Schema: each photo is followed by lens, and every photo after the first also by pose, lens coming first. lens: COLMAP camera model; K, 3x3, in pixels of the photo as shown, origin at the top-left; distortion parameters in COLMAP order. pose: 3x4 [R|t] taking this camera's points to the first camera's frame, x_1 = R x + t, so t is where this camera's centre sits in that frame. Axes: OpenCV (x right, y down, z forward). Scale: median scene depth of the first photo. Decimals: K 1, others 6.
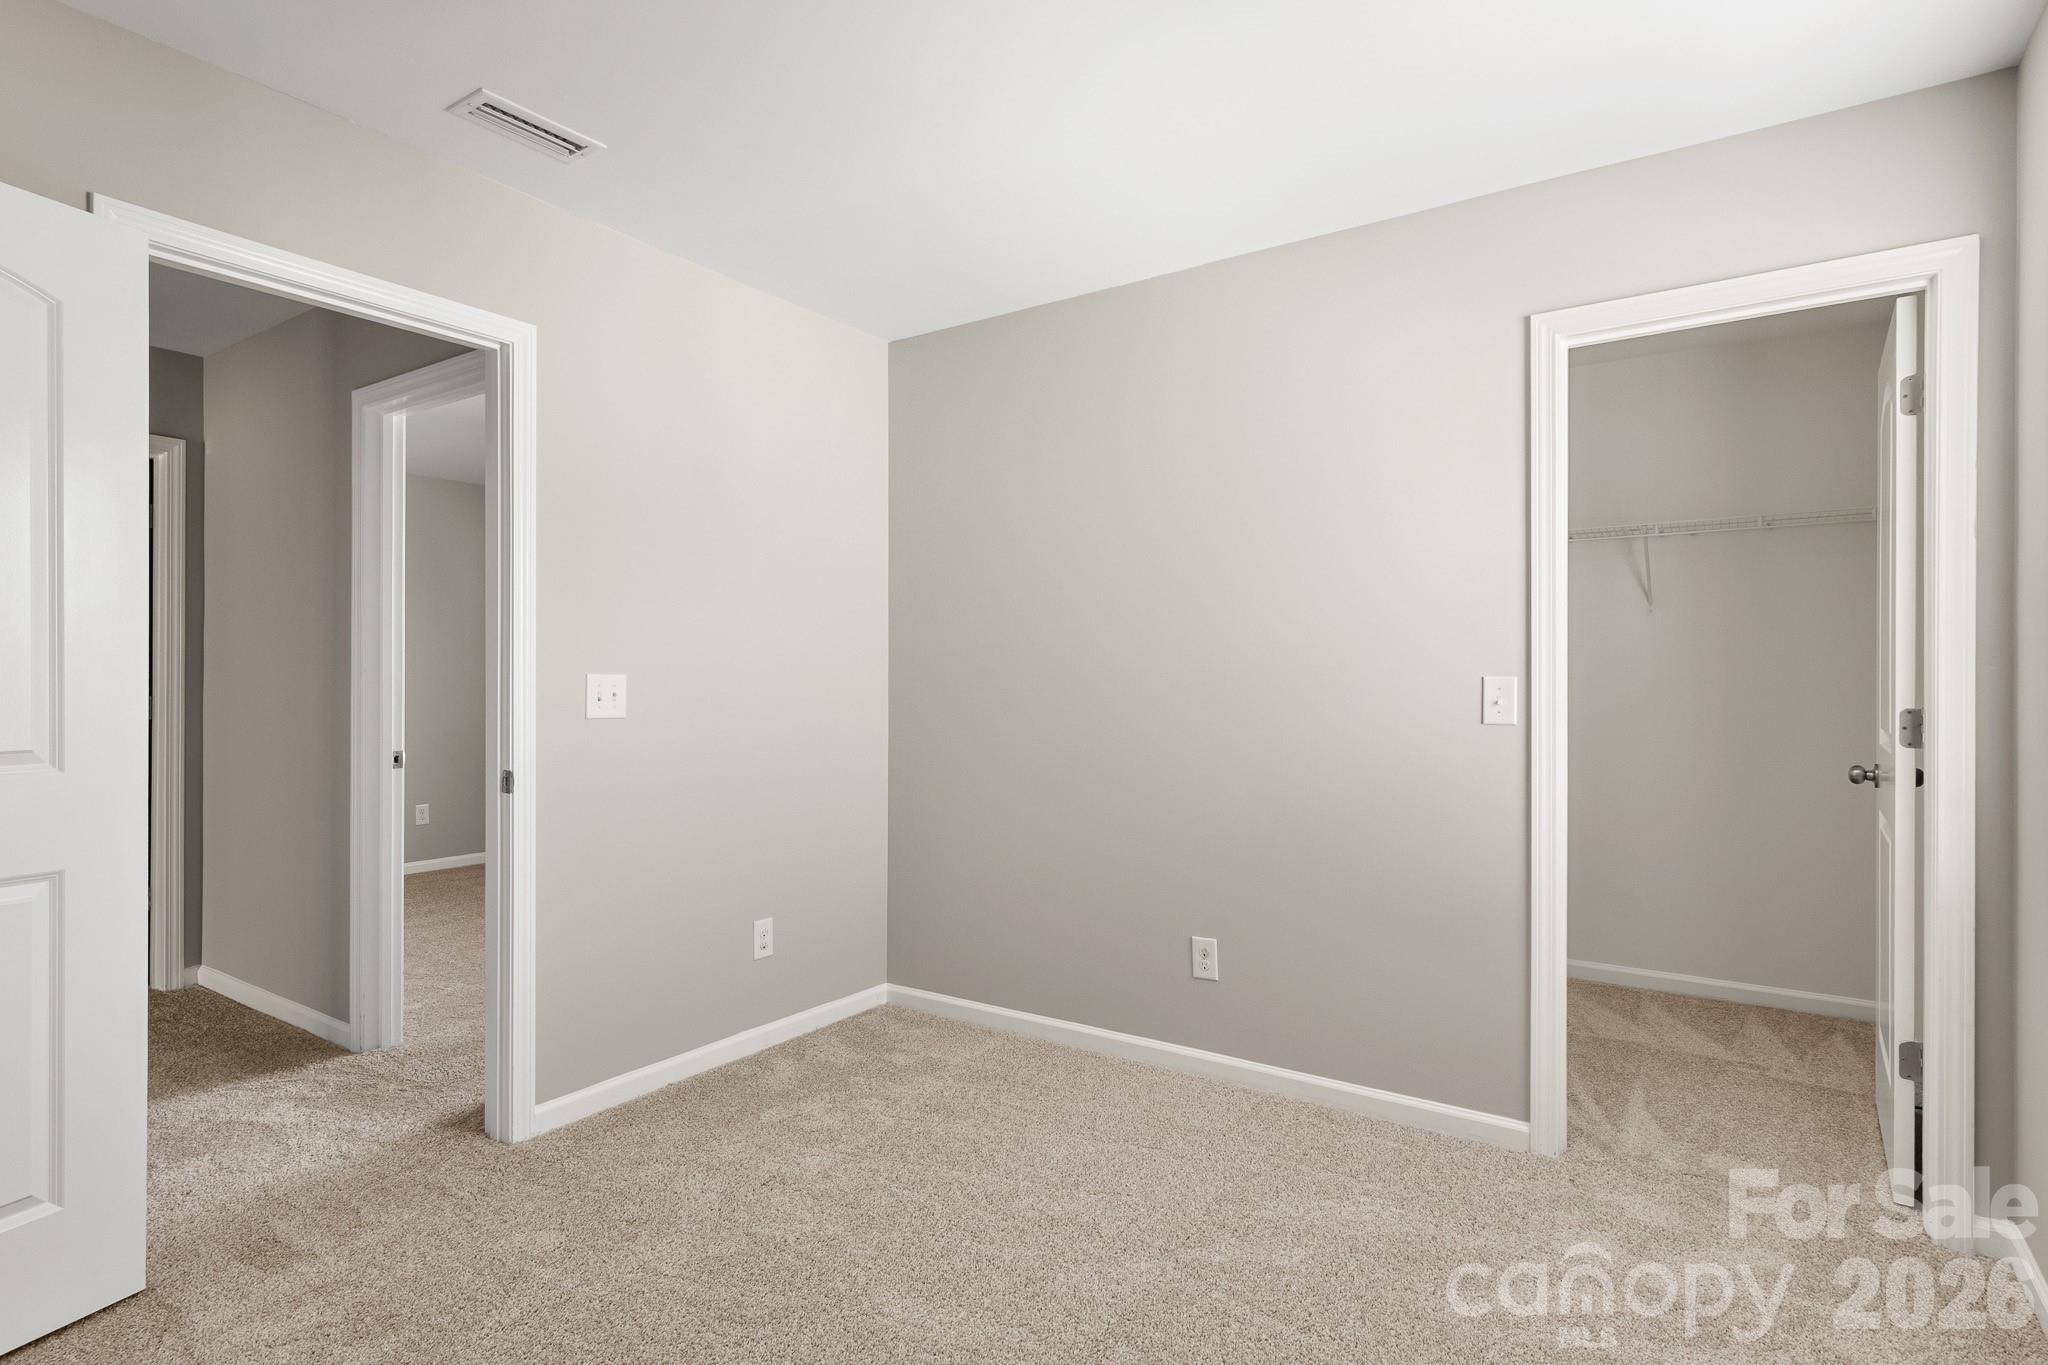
lens RADIAL K [[1058.5, 0, 1034.6], [0, 1058.5, 685.5], [0, 0, 1]] dist [-0.004305, 0.003006]
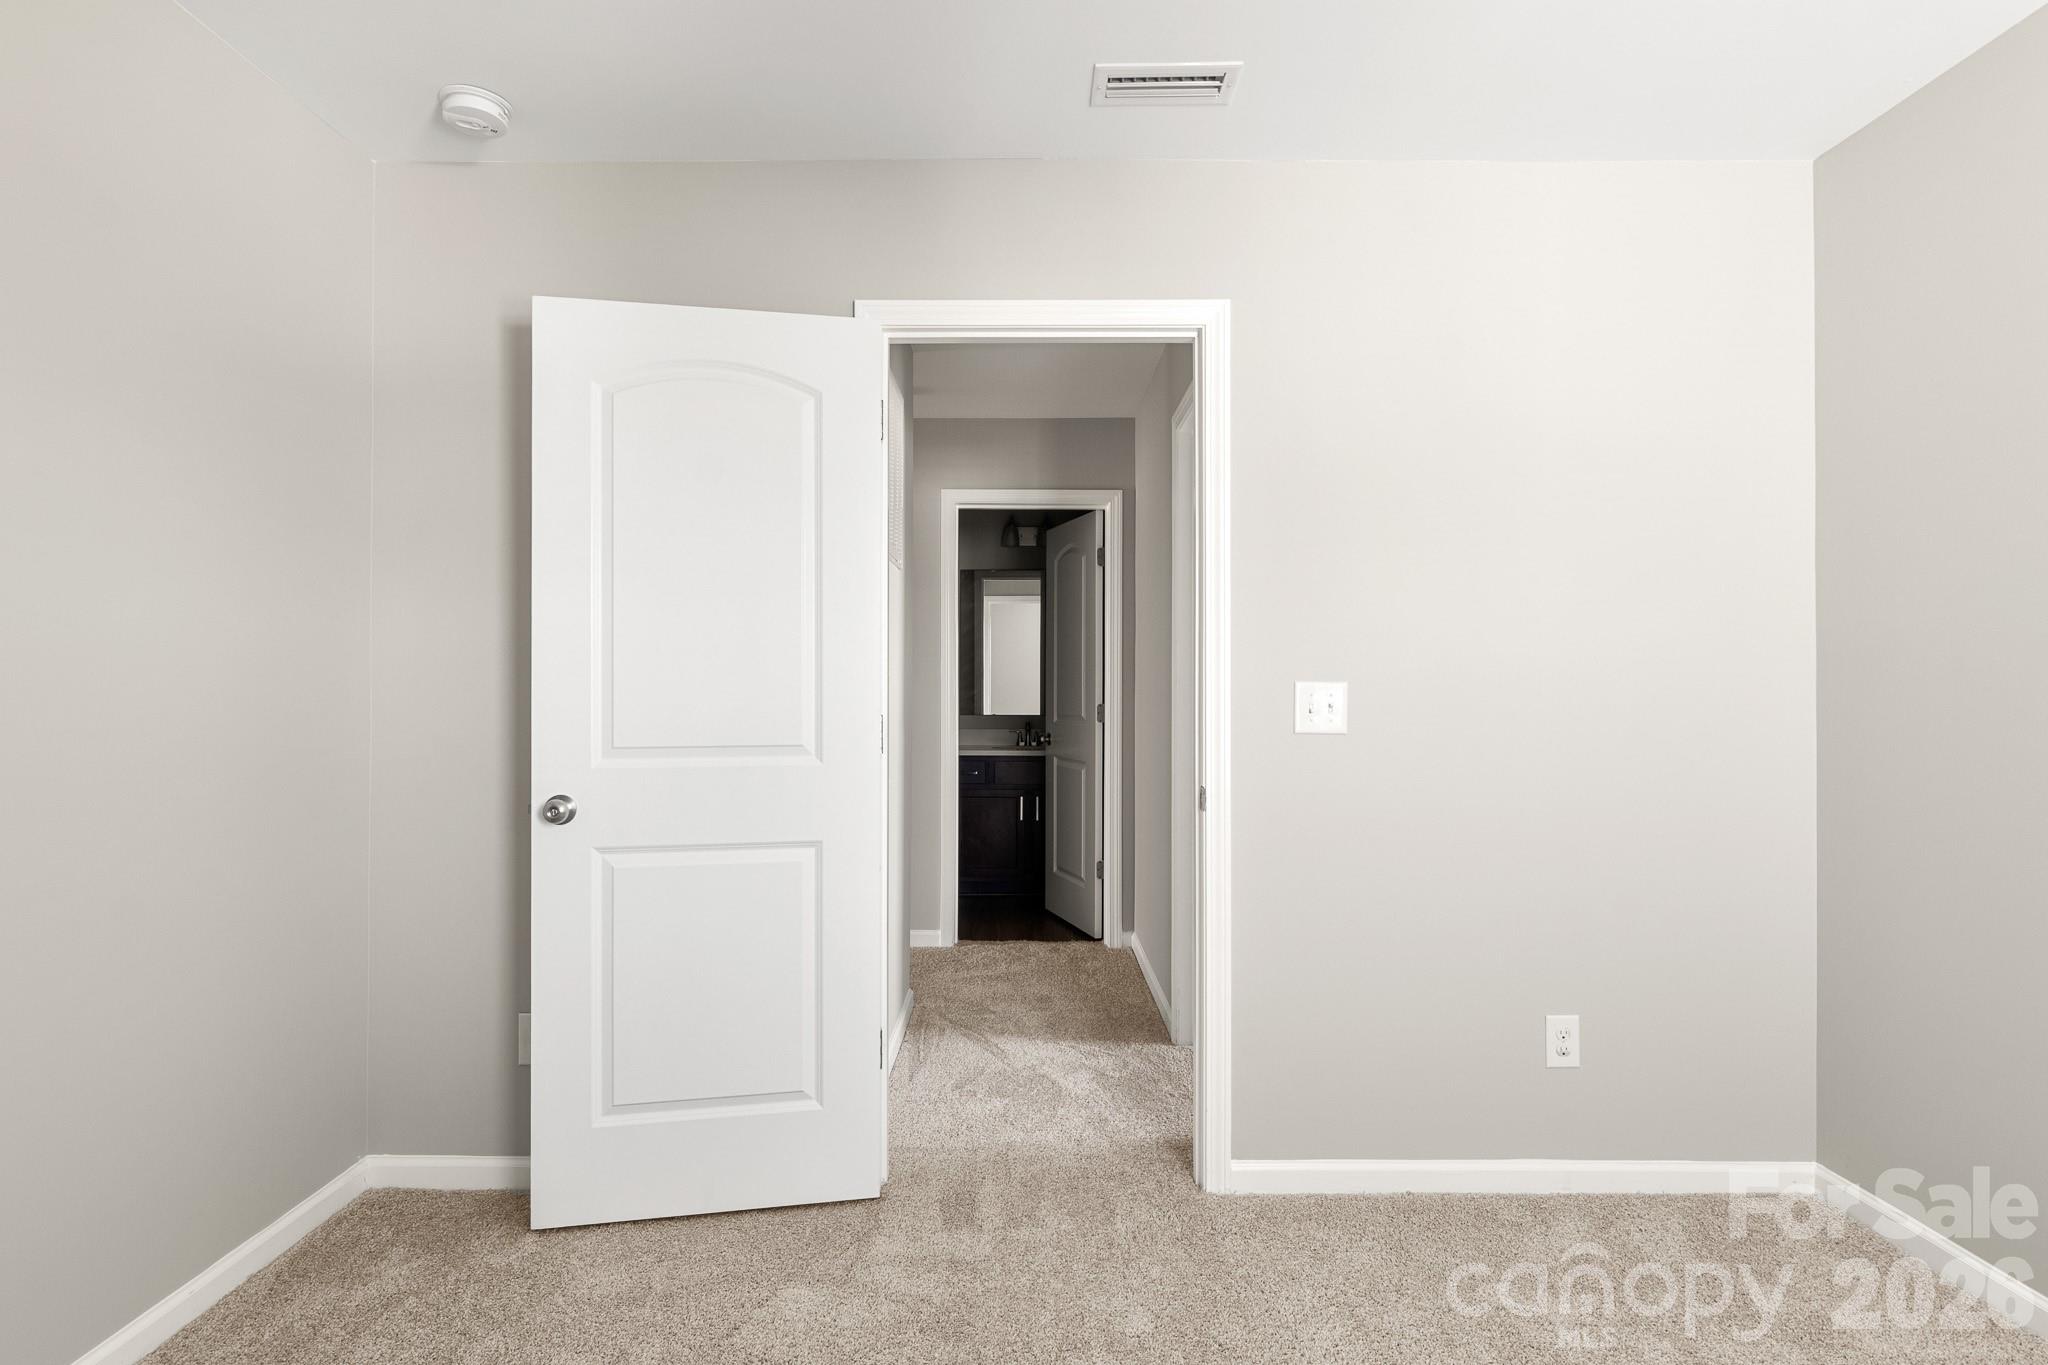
lens RADIAL K [[1058.5, 0, 1017.0], [0, 1058.5, 684.8], [0, 0, 1]] dist [-0.004305, 0.003006]
pose [[0.545524, -0.007416, -0.838063, 0.187501], [-0.001377, 0.999952, -0.009744, 0.000308], [0.838094, 0.006470, 0.545487, 0.349196]]
